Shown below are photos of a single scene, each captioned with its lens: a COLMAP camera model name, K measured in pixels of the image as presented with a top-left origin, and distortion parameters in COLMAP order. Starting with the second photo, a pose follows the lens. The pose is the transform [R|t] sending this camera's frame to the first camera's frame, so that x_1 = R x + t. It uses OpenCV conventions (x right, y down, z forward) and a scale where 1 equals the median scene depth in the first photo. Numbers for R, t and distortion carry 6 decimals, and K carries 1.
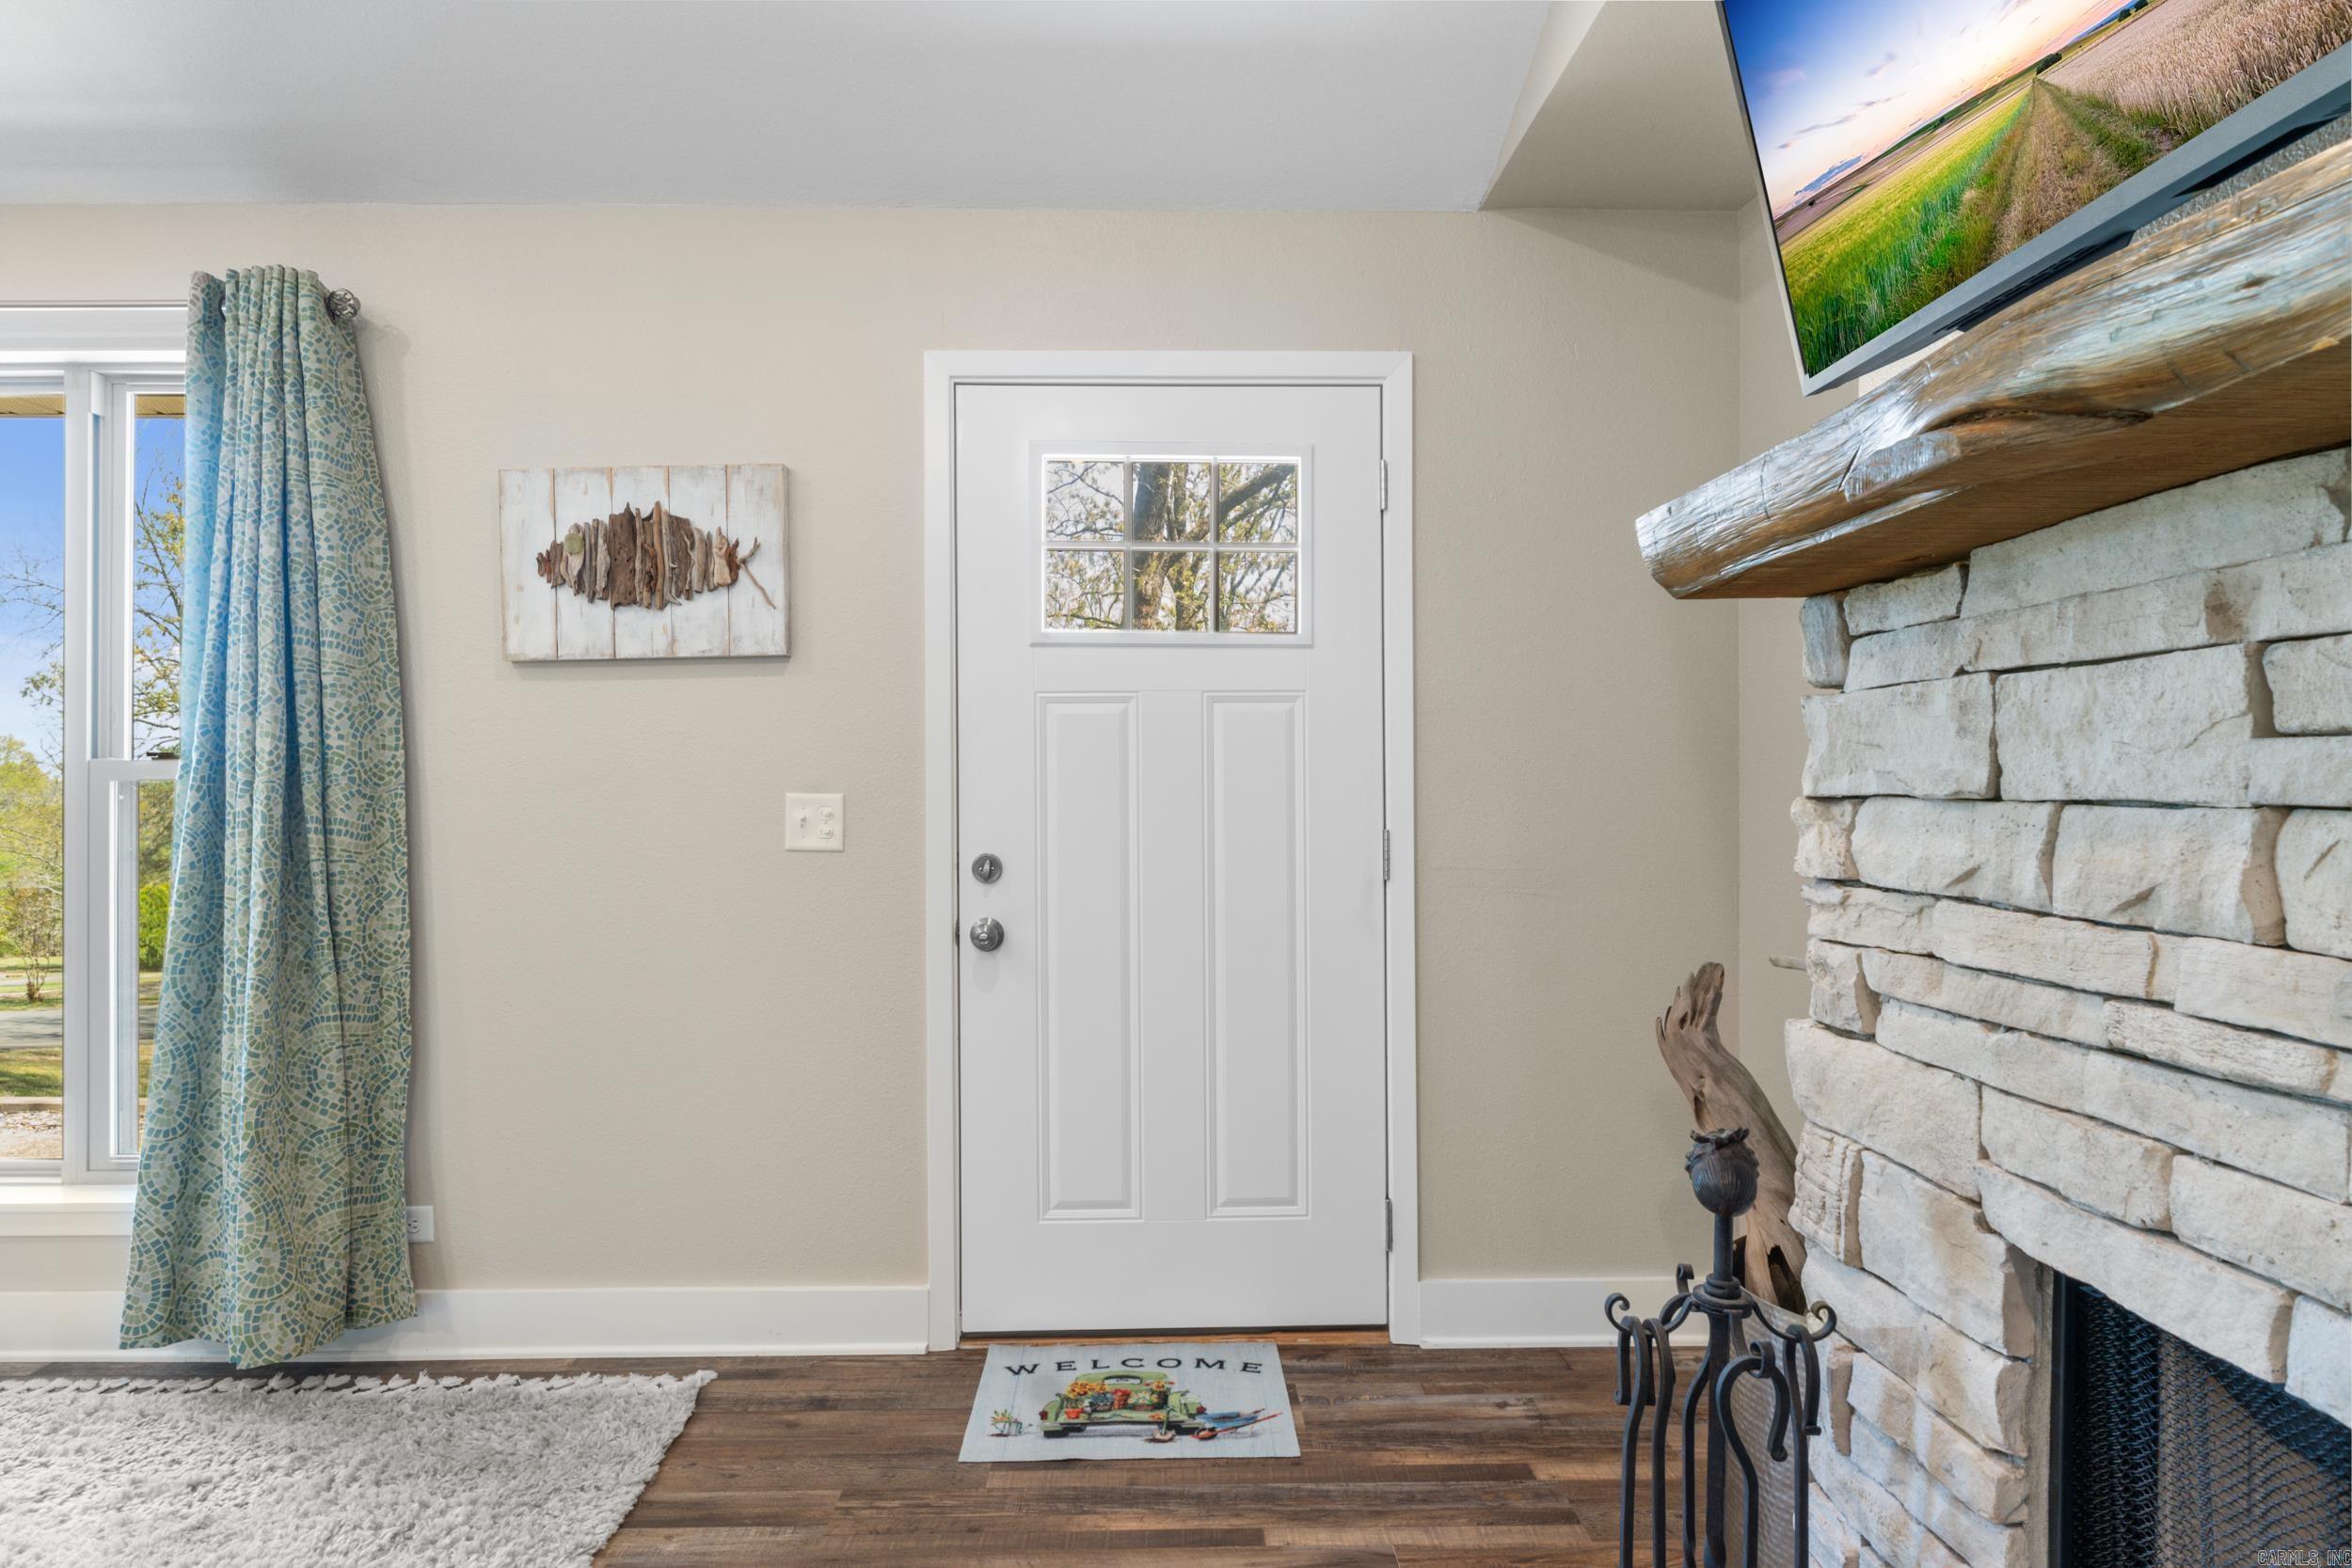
lens RADIAL K [[1293.9, 0, 1190.6], [0, 1293.9, 779.3], [0, 0, 1]] dist [-0.013323, -0.001498]
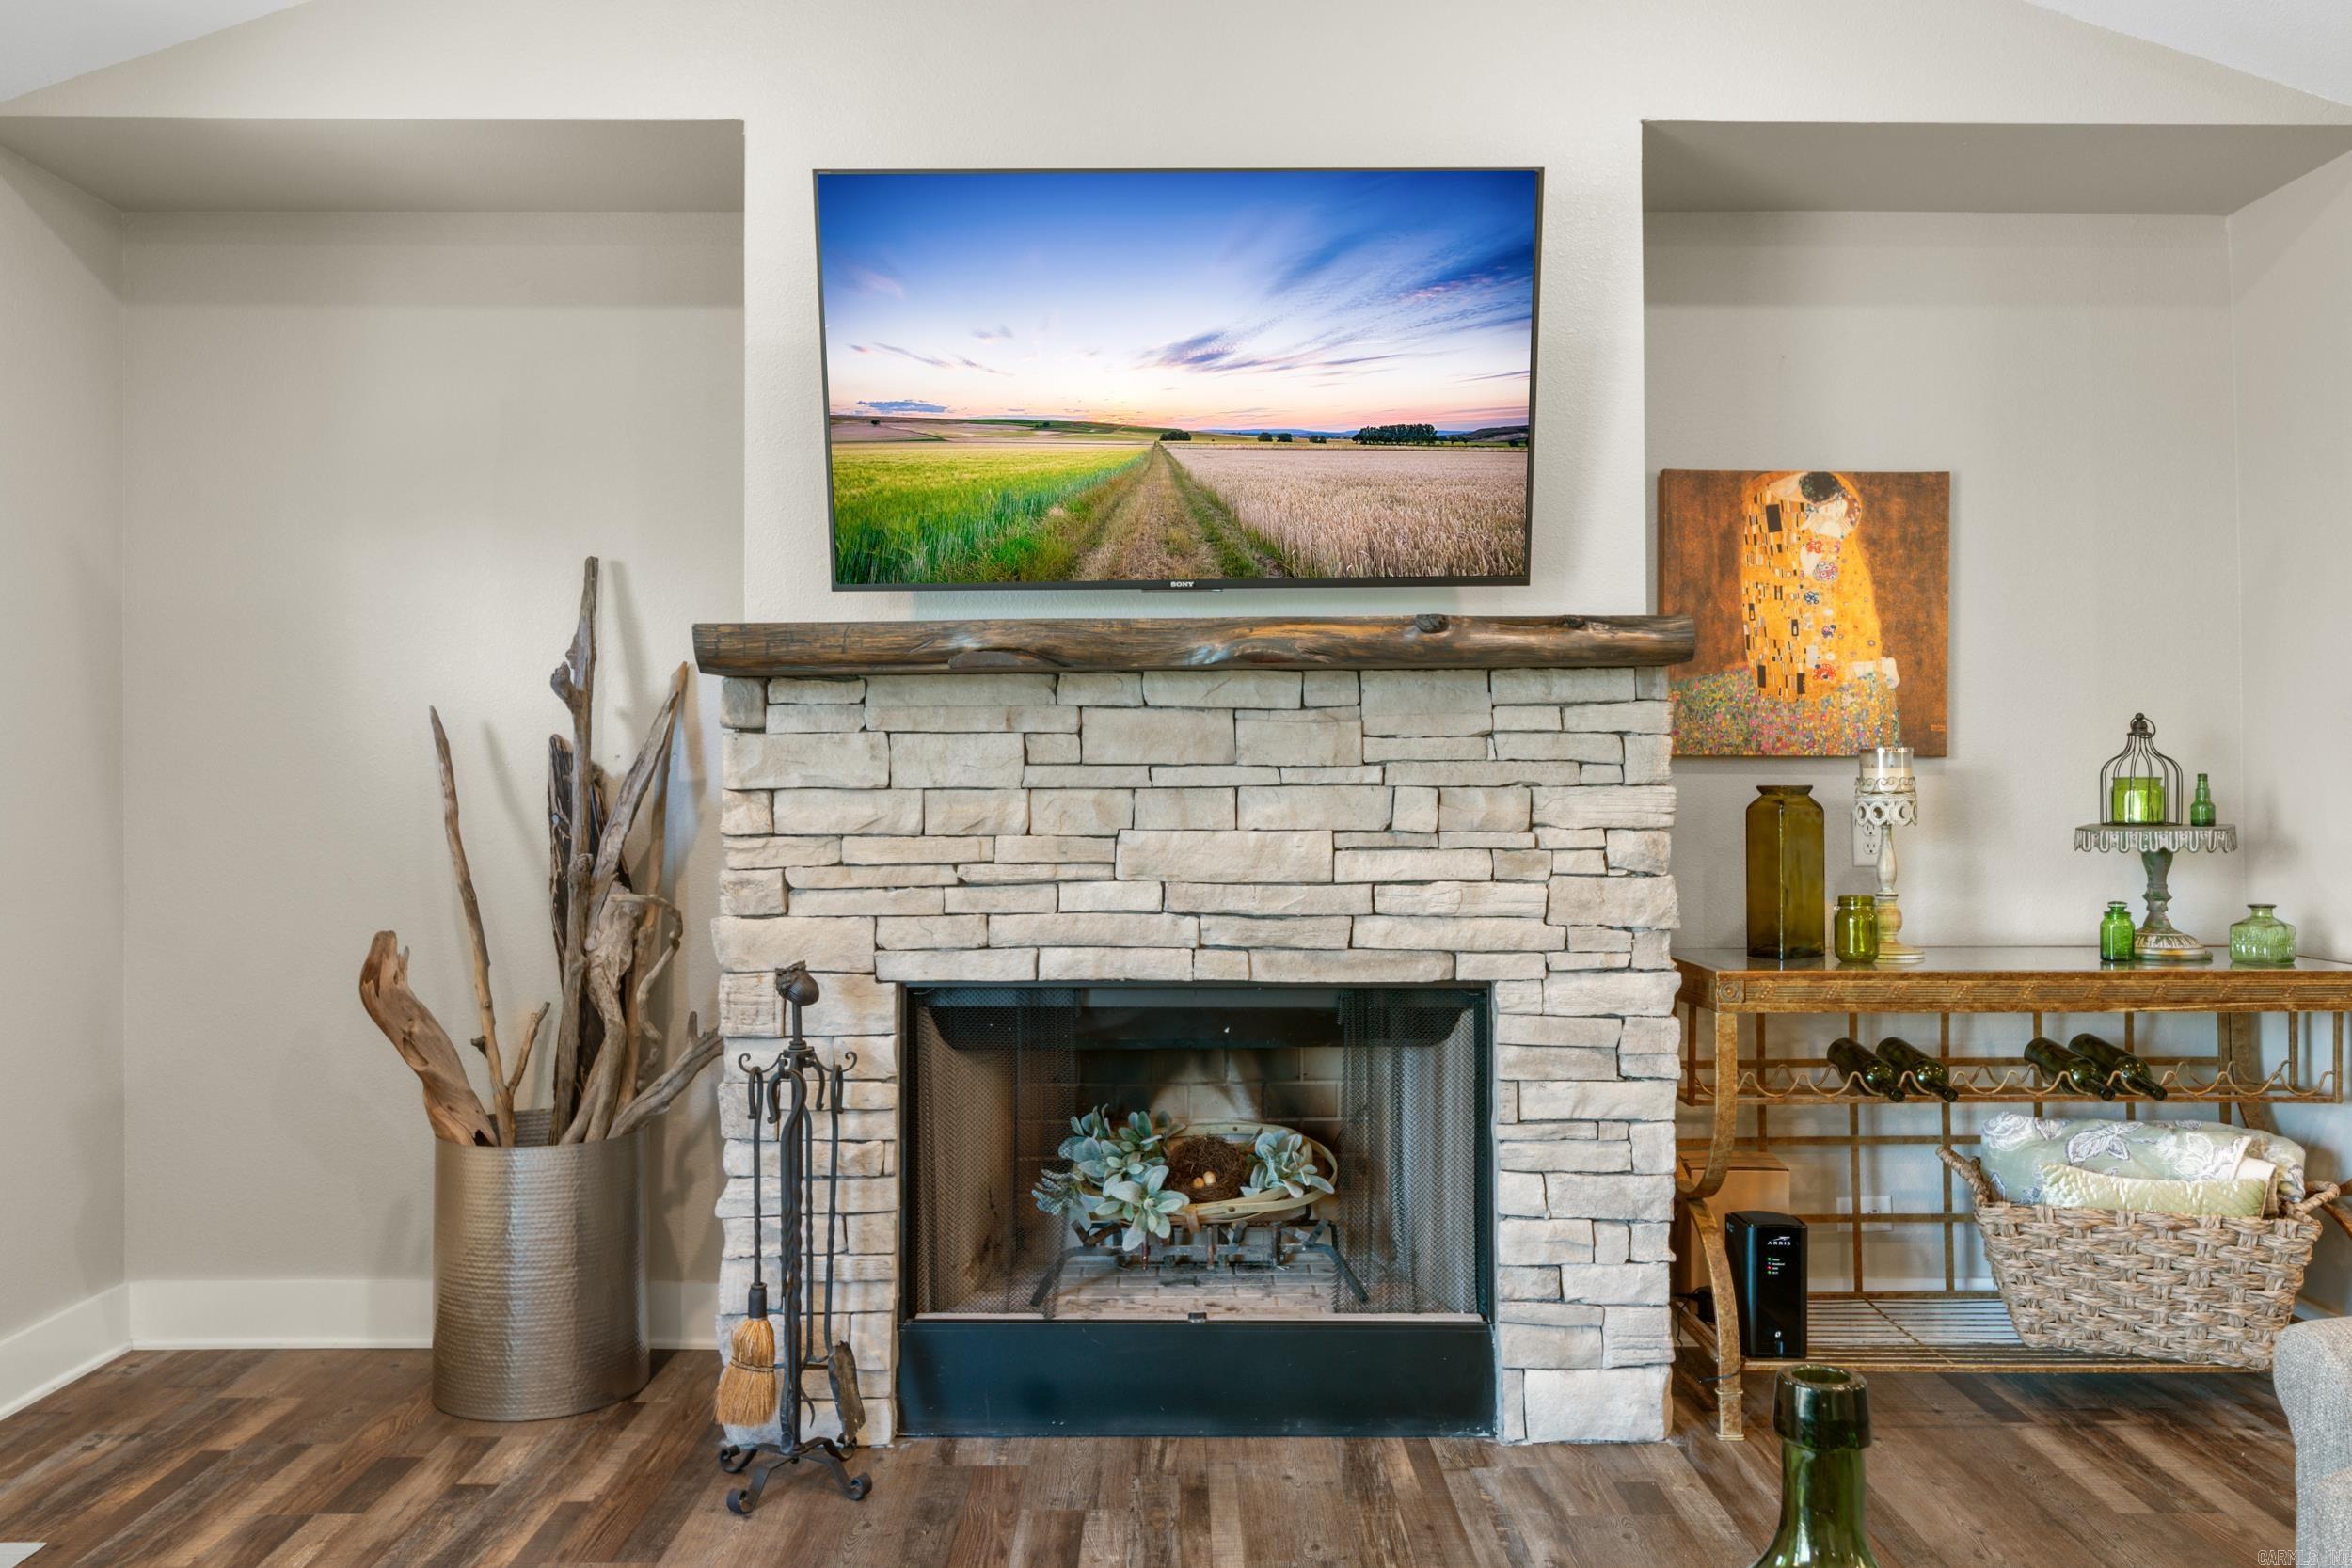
lens RADIAL K [[1817.3, 0, 1172.6], [0, 1817.3, 740.0], [0, 0, 1]] dist [-0.004813, 0.006489]
pose [[0.025044, 0.020319, 0.999480, -1.294968], [0.002150, 0.999790, -0.020379, -0.001773], [-0.999684, 0.002659, 0.024995, 0.212845]]
